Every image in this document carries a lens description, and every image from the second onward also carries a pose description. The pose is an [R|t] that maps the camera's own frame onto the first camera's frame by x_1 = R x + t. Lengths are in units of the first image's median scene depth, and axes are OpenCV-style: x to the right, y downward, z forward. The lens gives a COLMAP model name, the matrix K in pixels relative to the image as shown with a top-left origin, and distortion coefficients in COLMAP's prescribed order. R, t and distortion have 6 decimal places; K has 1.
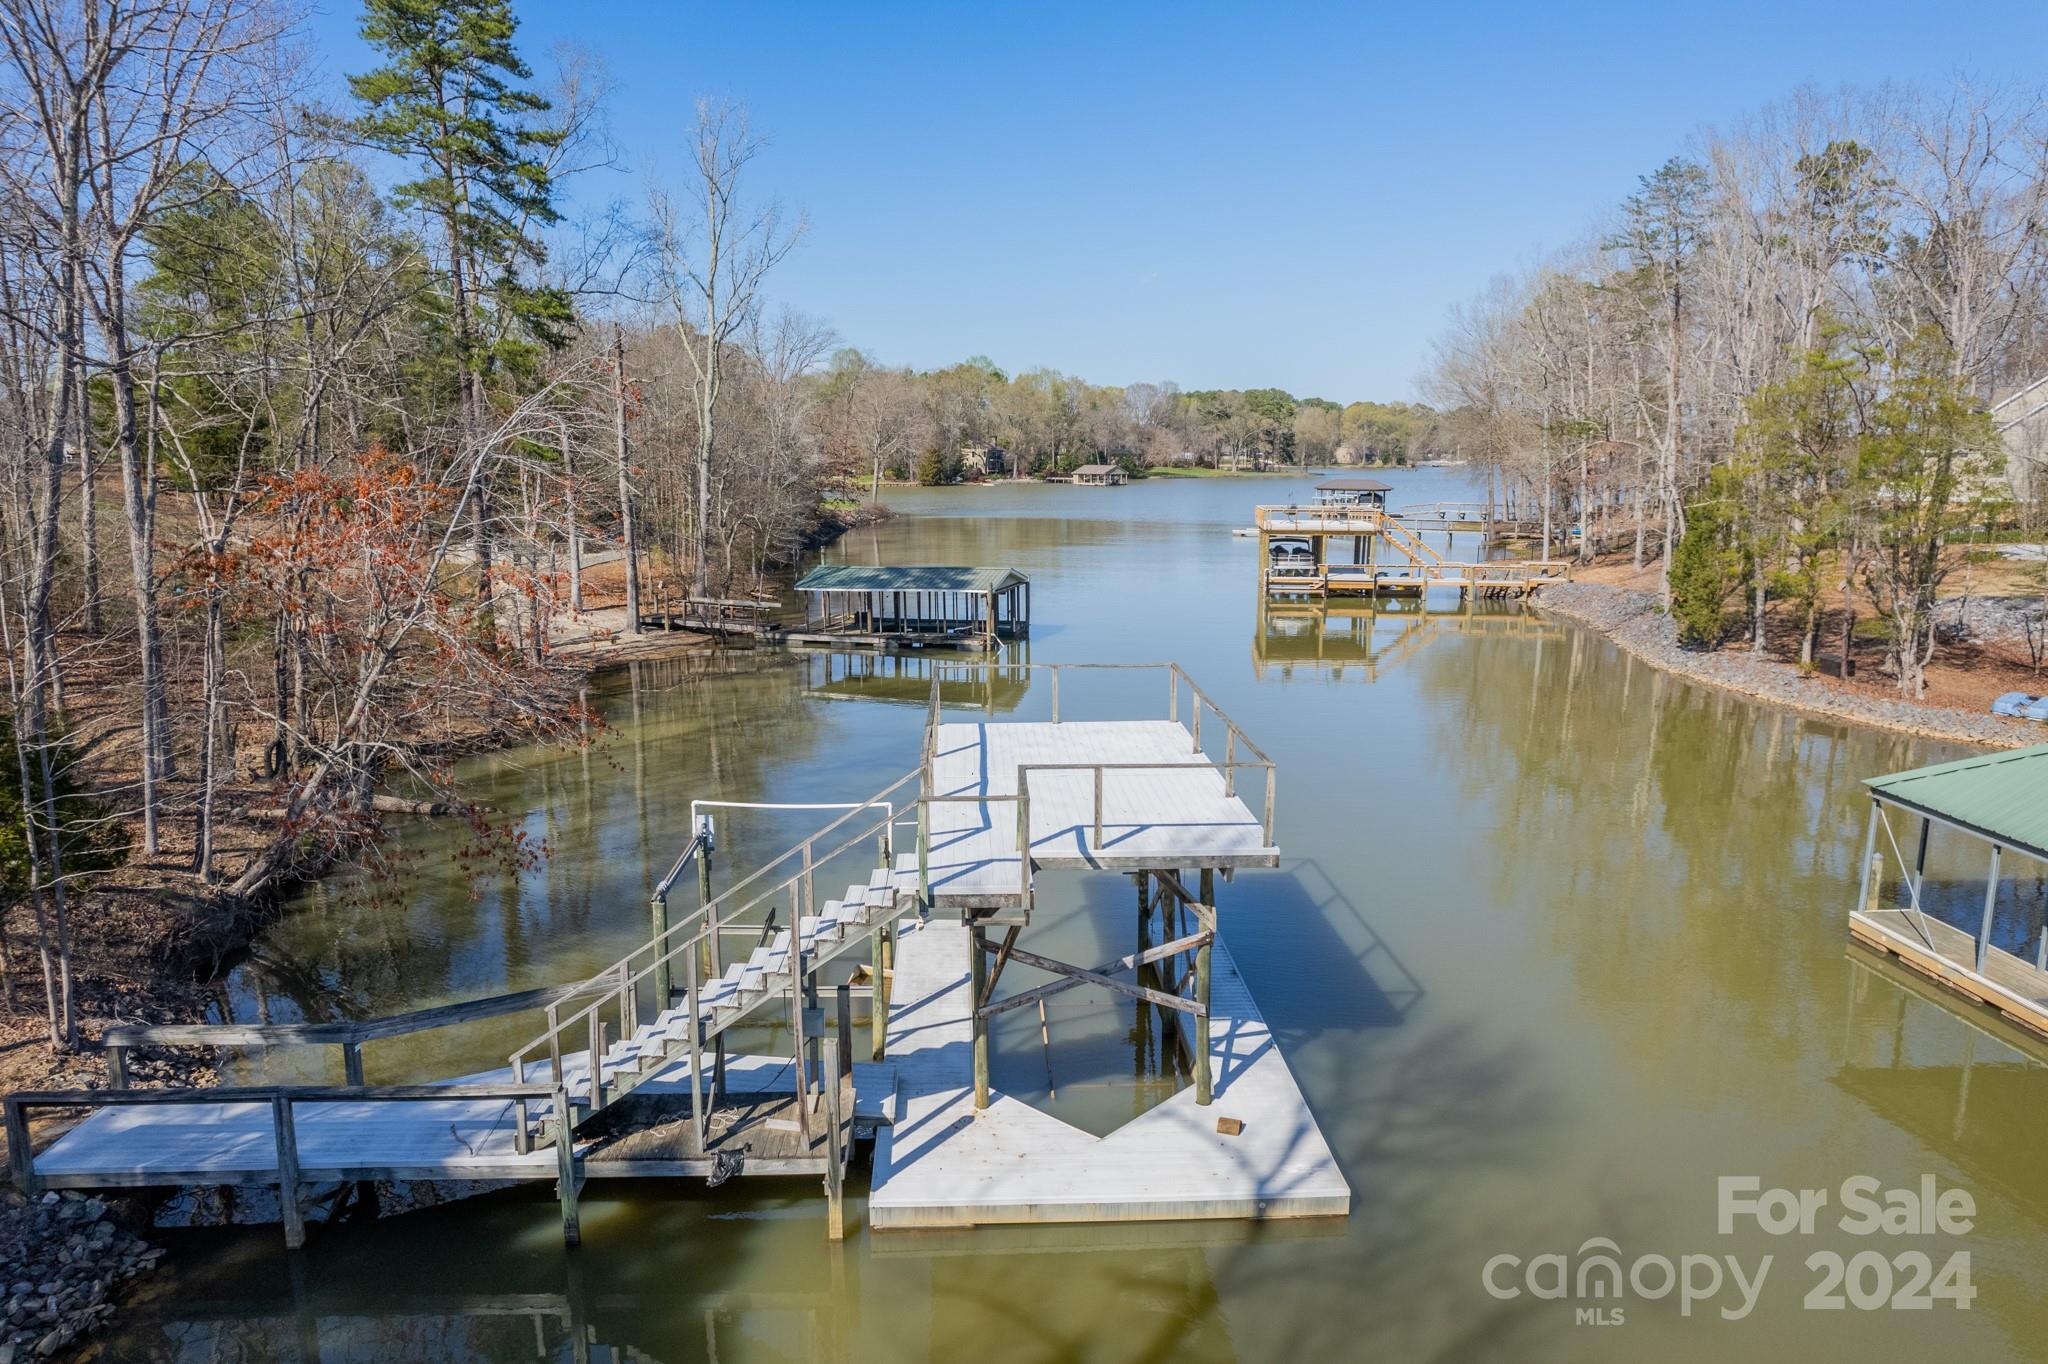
lens RADIAL K [[1329.7, 0, 1024.0], [0, 1329.7, 682.0], [0, 0, 1]] dist [-0.081019, 0.071853]
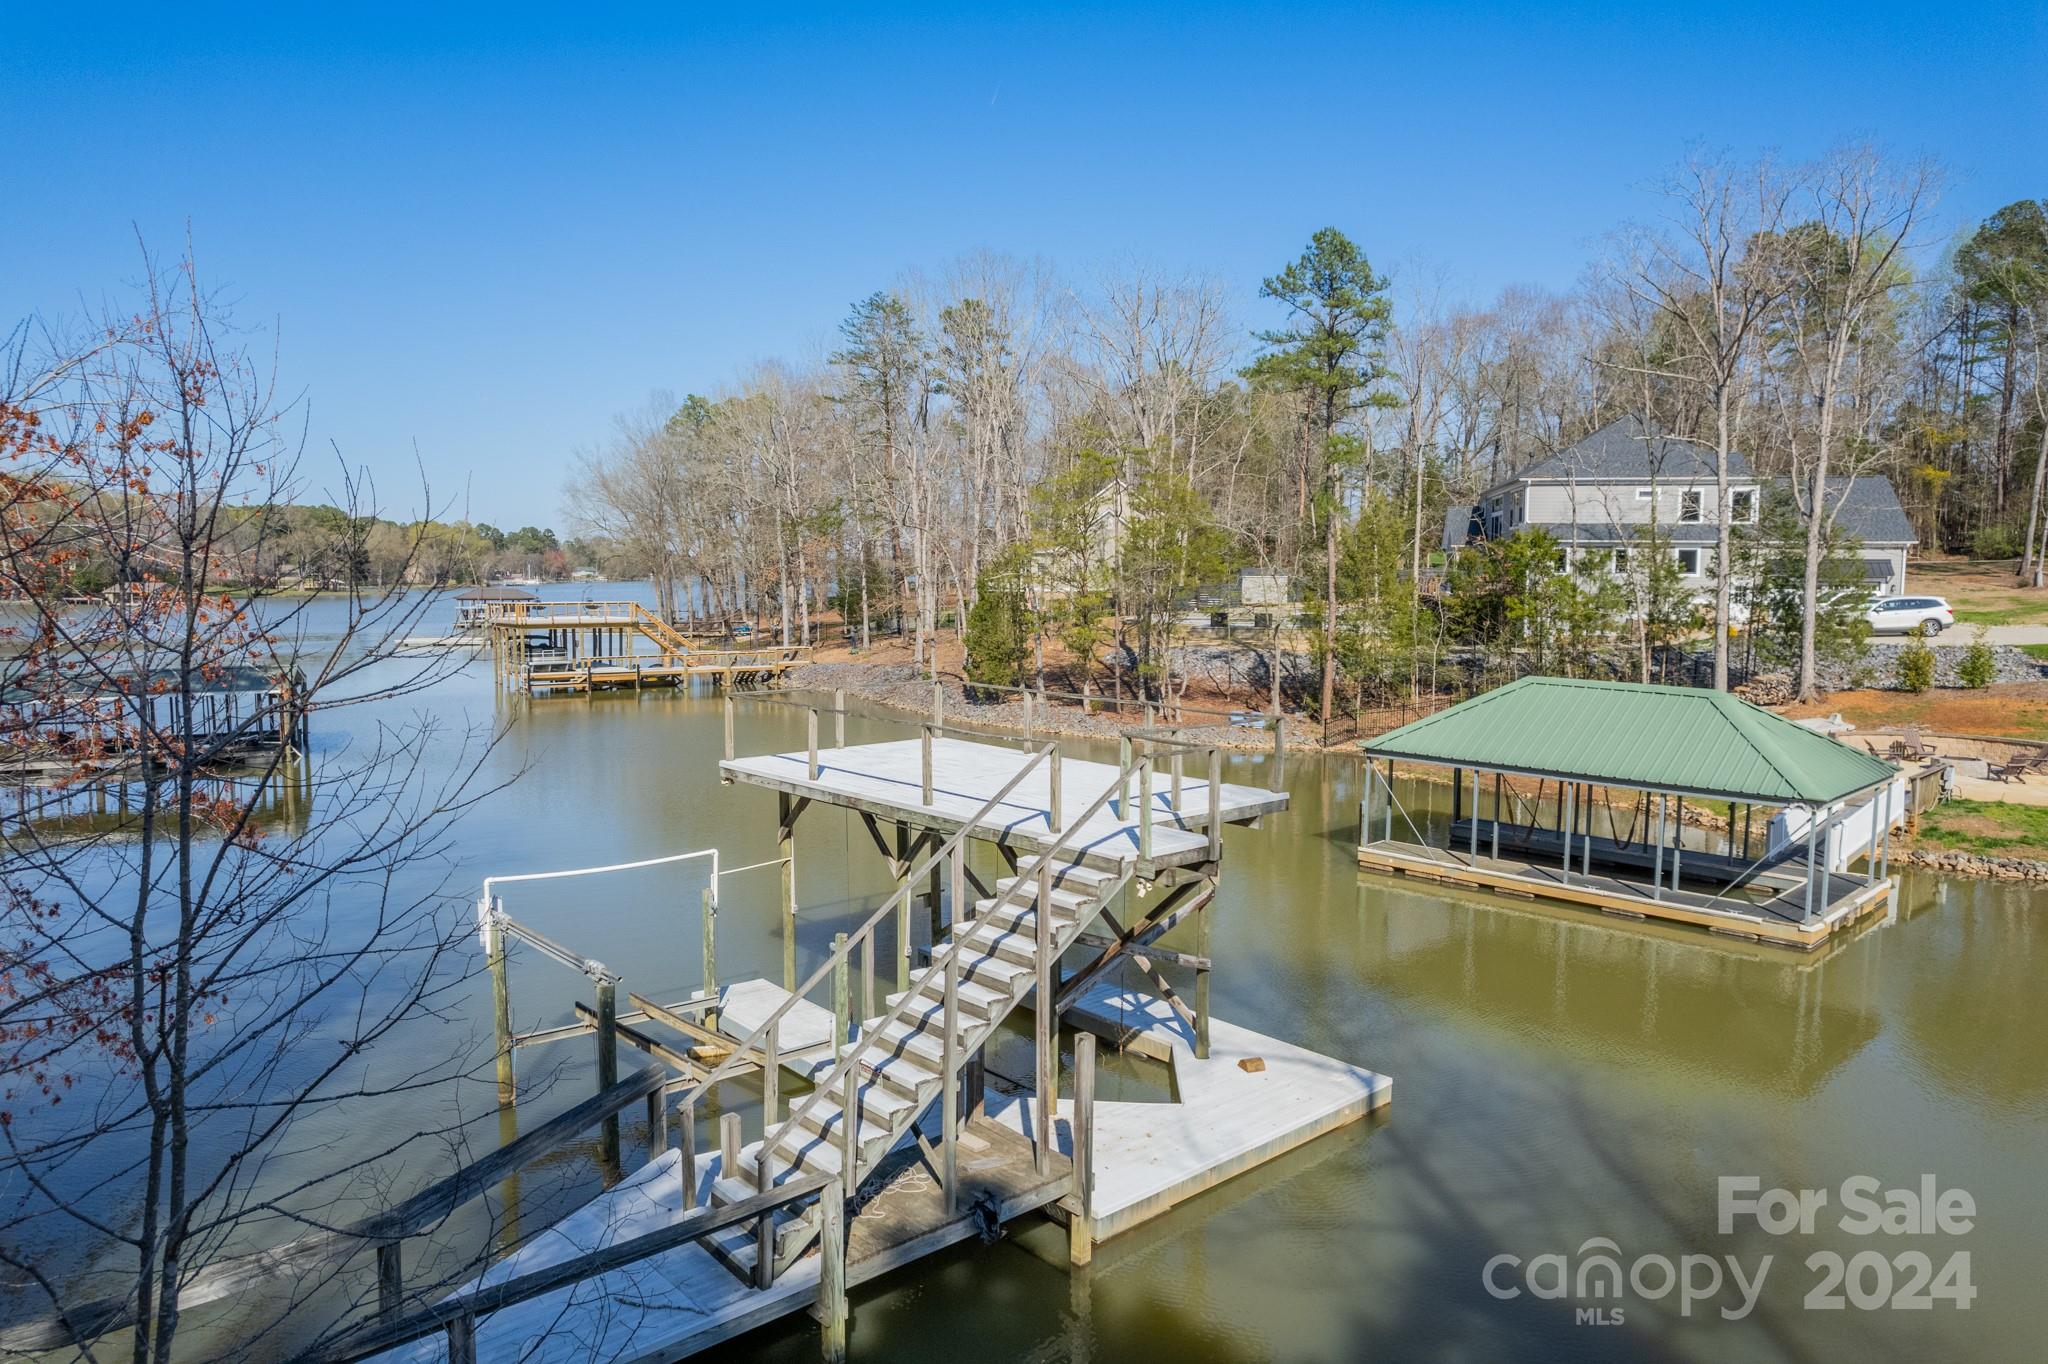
lens RADIAL K [[1307.0, 0, 1016.4], [0, 1307.0, 685.1], [0, 0, 1]] dist [-0.067905, 0.040663]
pose [[0.772041, -0.049882, 0.633613, -0.138975], [0.105455, 0.993151, -0.050307, 0.013812], [-0.626763, 0.105657, 0.772013, 0.059427]]
